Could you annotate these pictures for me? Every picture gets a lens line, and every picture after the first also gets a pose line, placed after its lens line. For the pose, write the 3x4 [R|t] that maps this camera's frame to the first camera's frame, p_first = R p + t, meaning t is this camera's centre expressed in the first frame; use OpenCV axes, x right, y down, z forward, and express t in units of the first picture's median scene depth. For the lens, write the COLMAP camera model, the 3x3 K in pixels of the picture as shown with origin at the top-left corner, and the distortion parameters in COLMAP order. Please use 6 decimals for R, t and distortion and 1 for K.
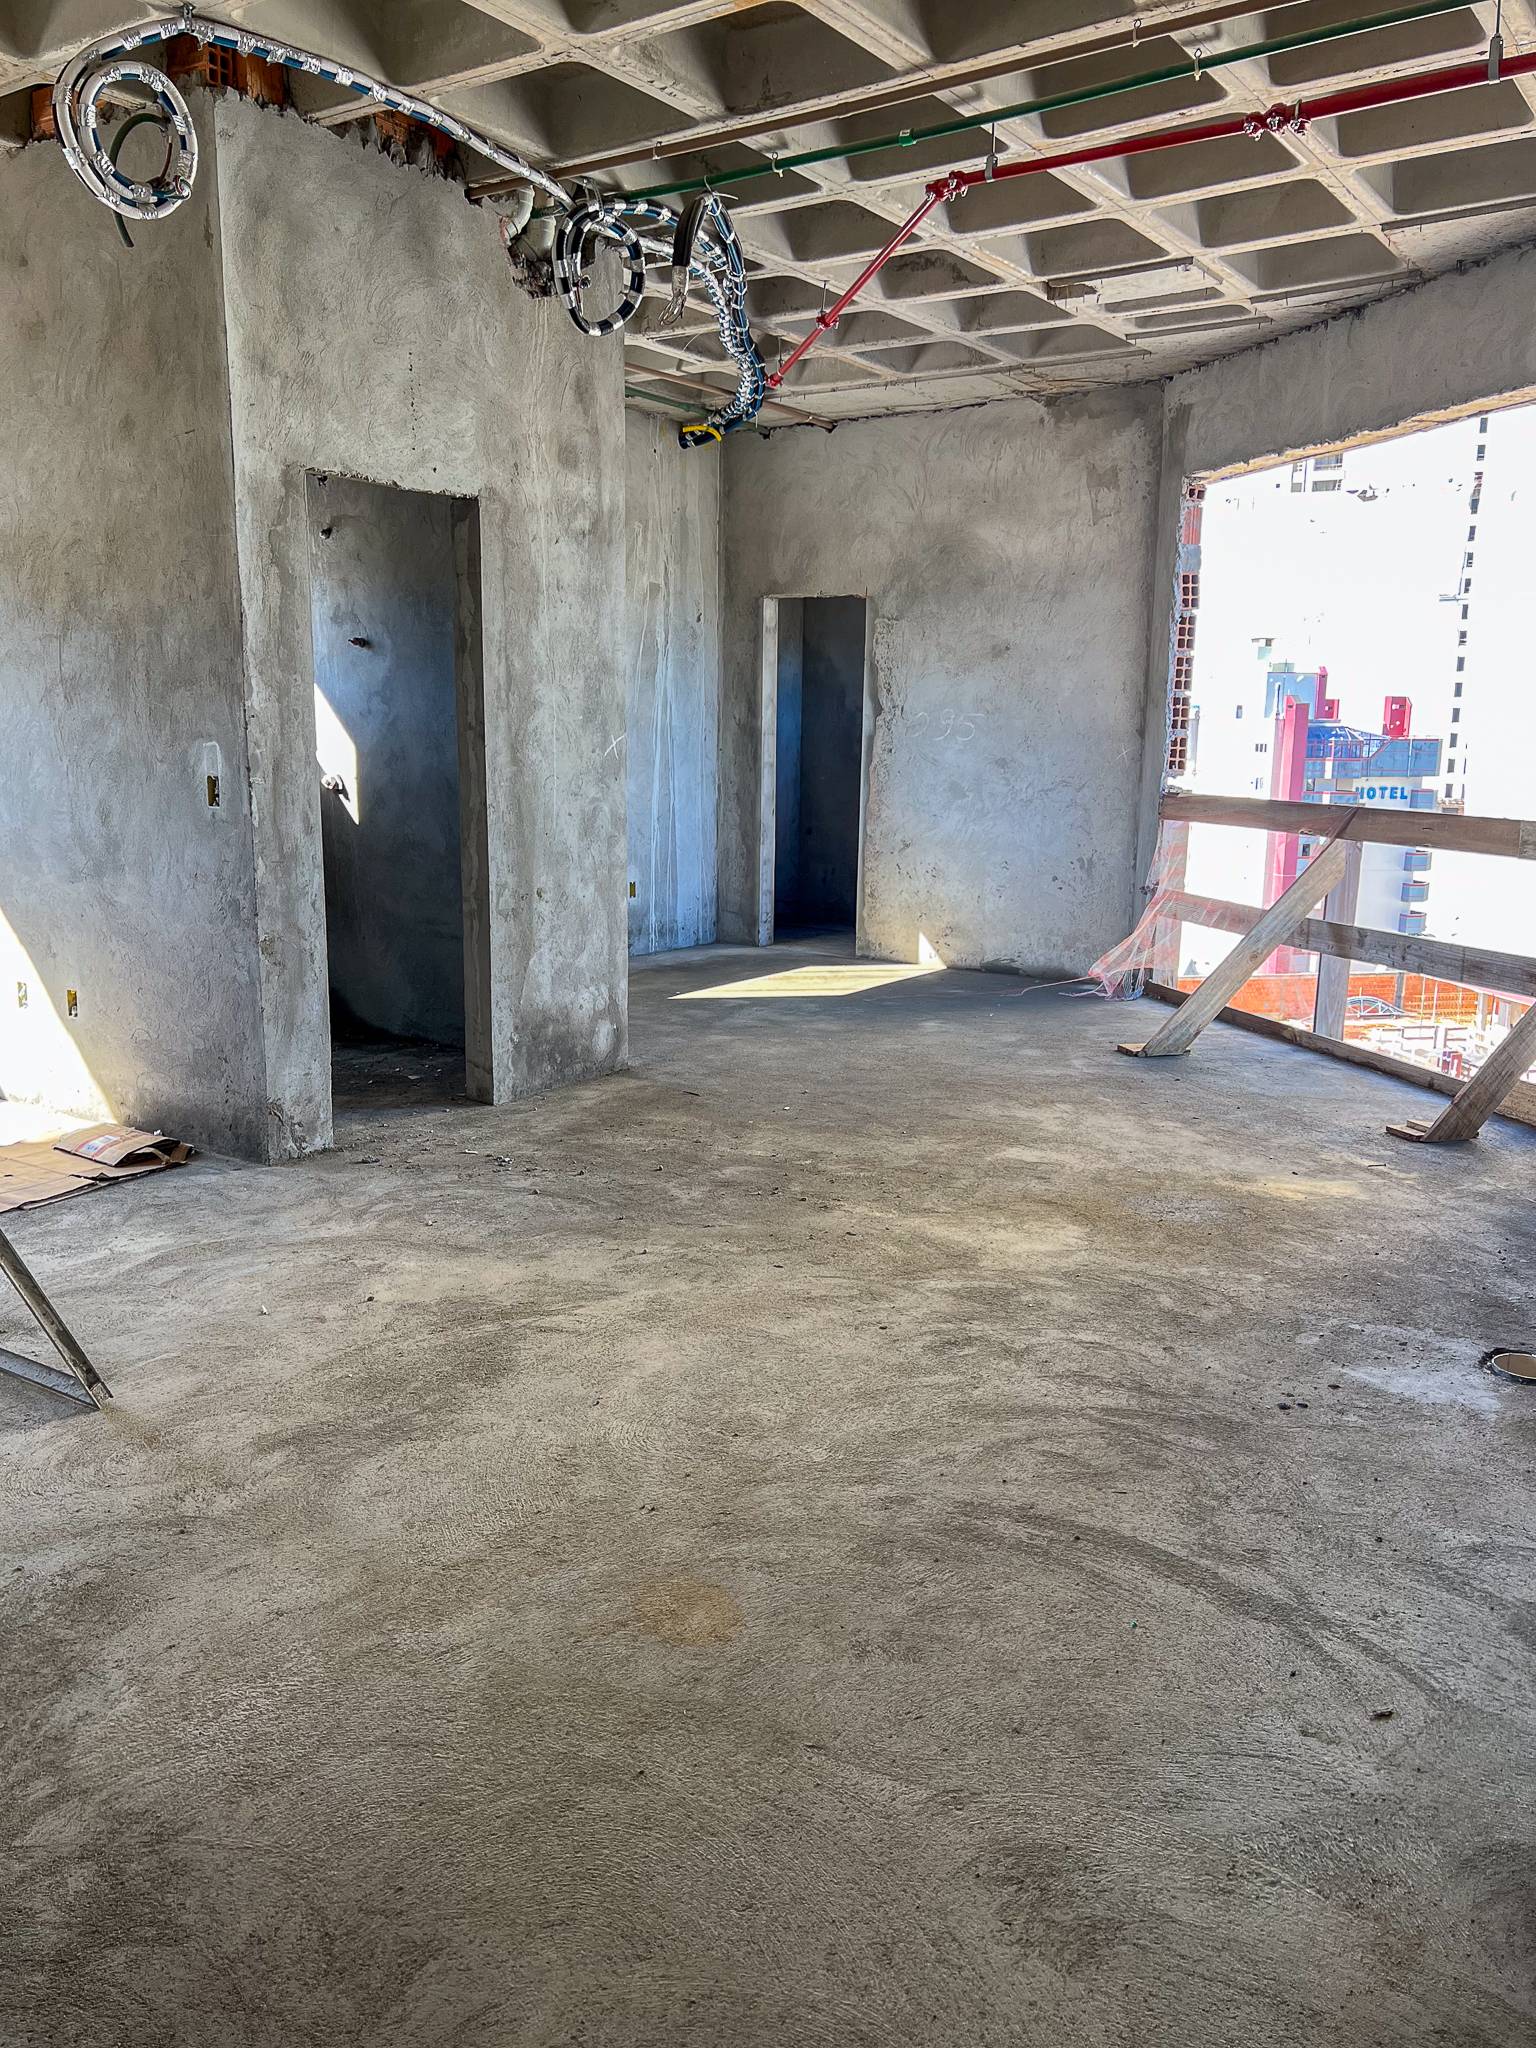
lens RADIAL K [[1572.0, 0, 764.7], [0, 1572.0, 1018.3], [0, 0, 1]] dist [0.104879, -0.161589]
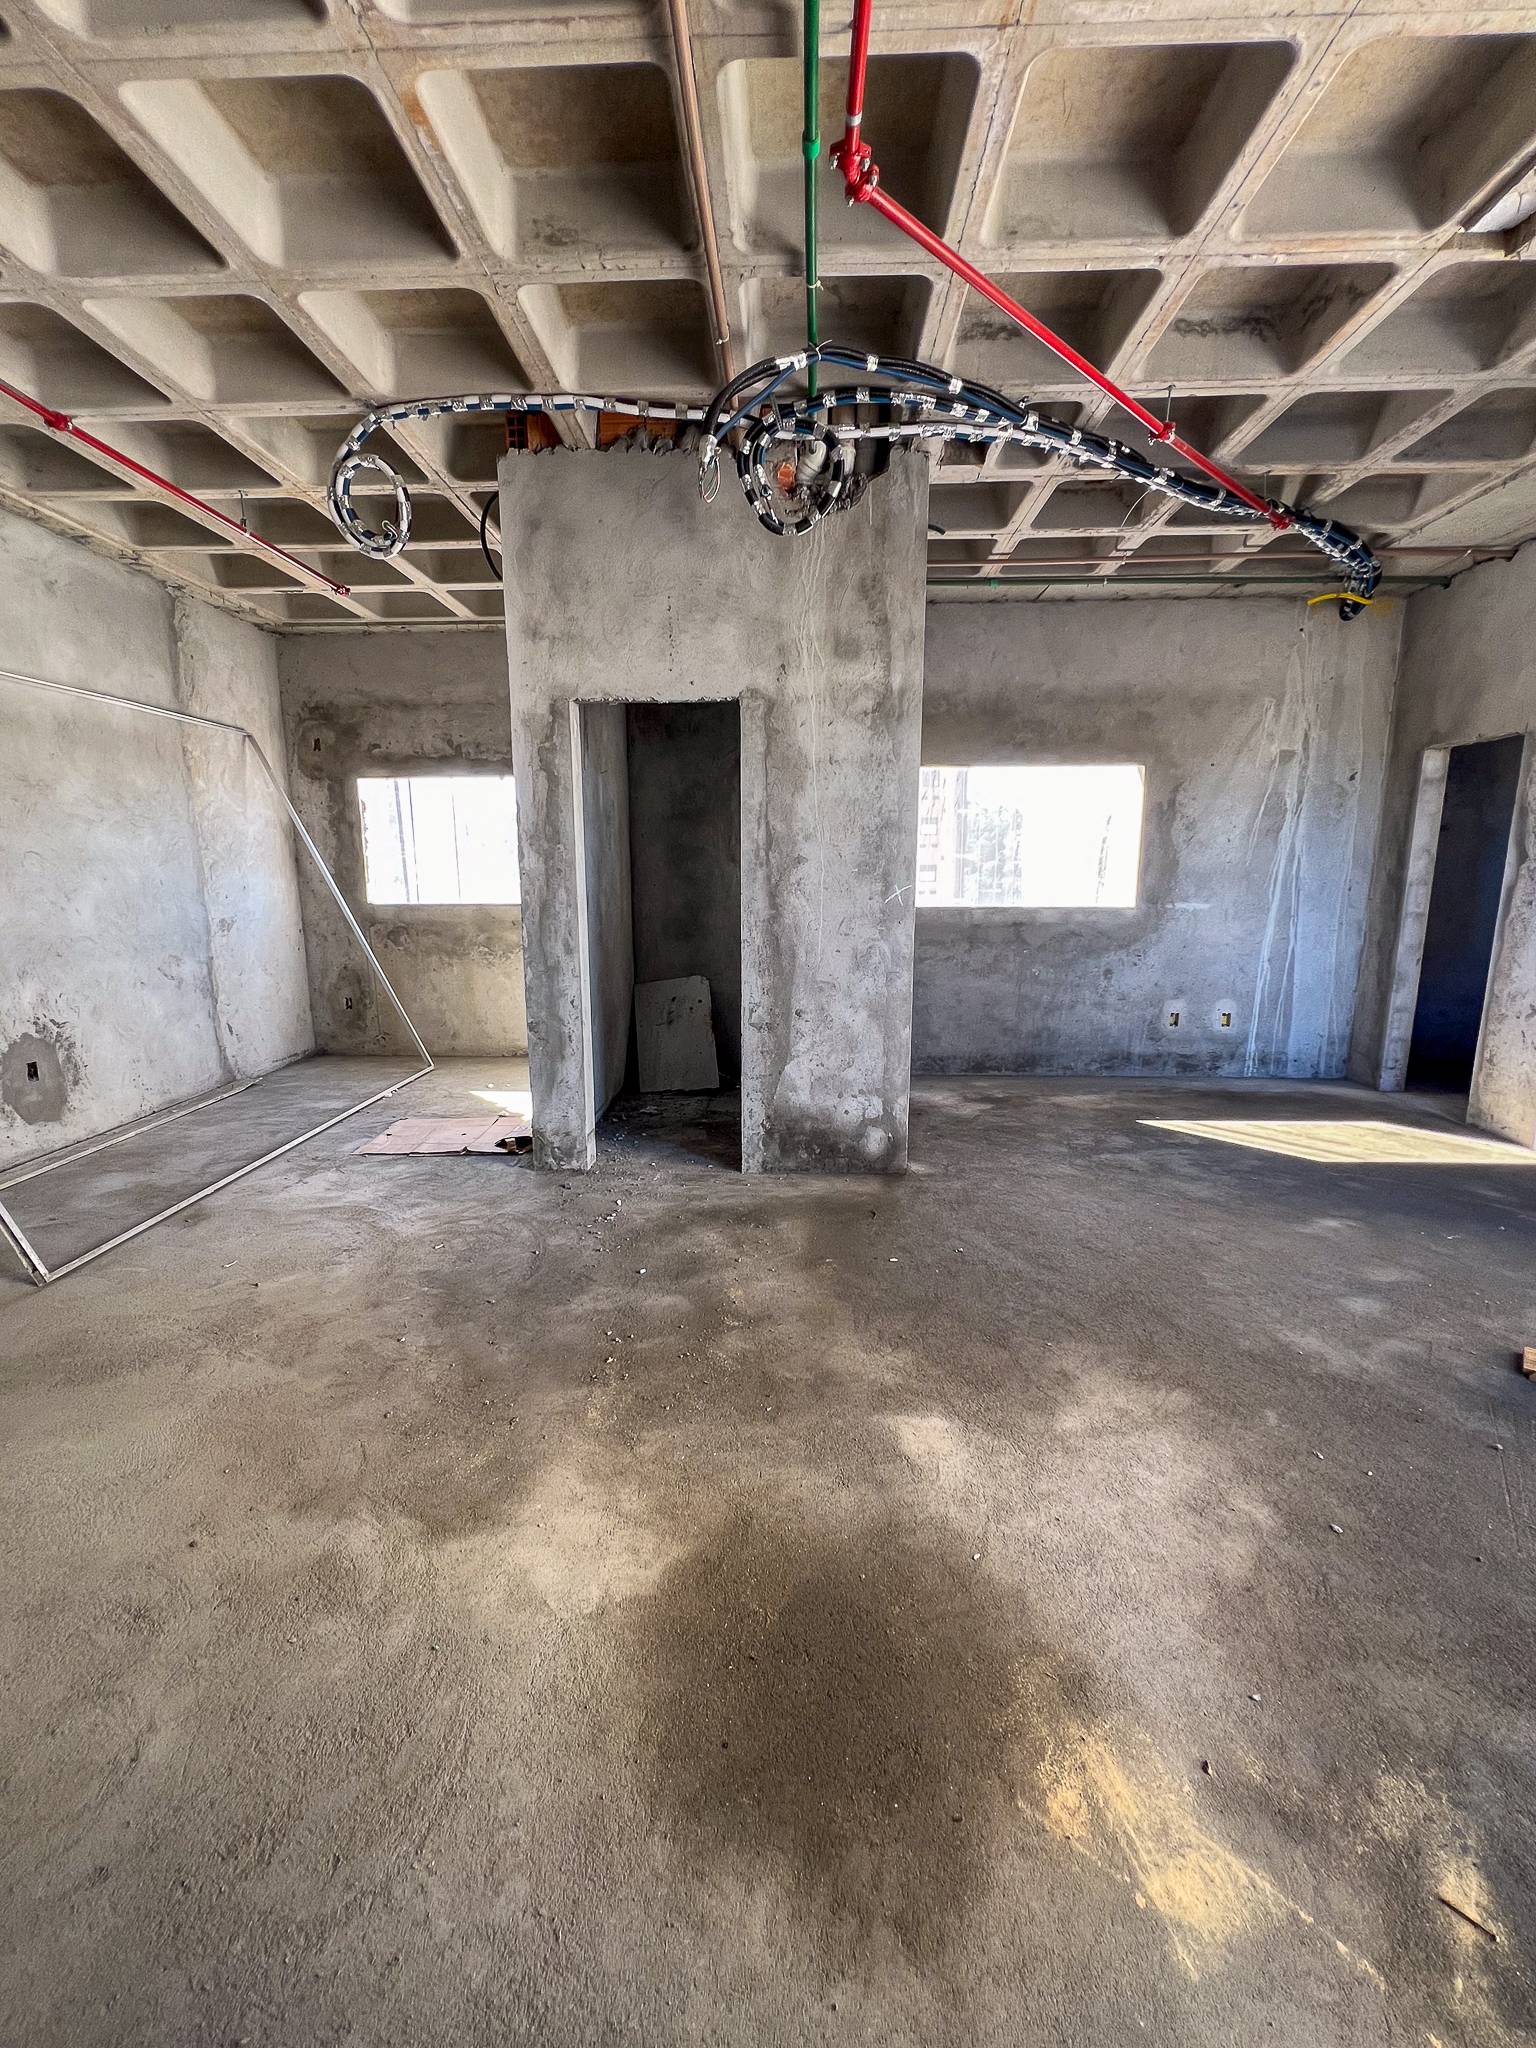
lens RADIAL K [[833.6, 0, 768.7], [0, 833.6, 1023.3], [0, 0, 1]] dist [-0.001378, 0.000452]
pose [[0.542999, 0.135705, -0.828696, 0.280819], [-0.148877, 0.986780, 0.064042, -0.081021], [0.826431, 0.088599, 0.556024, 0.458546]]
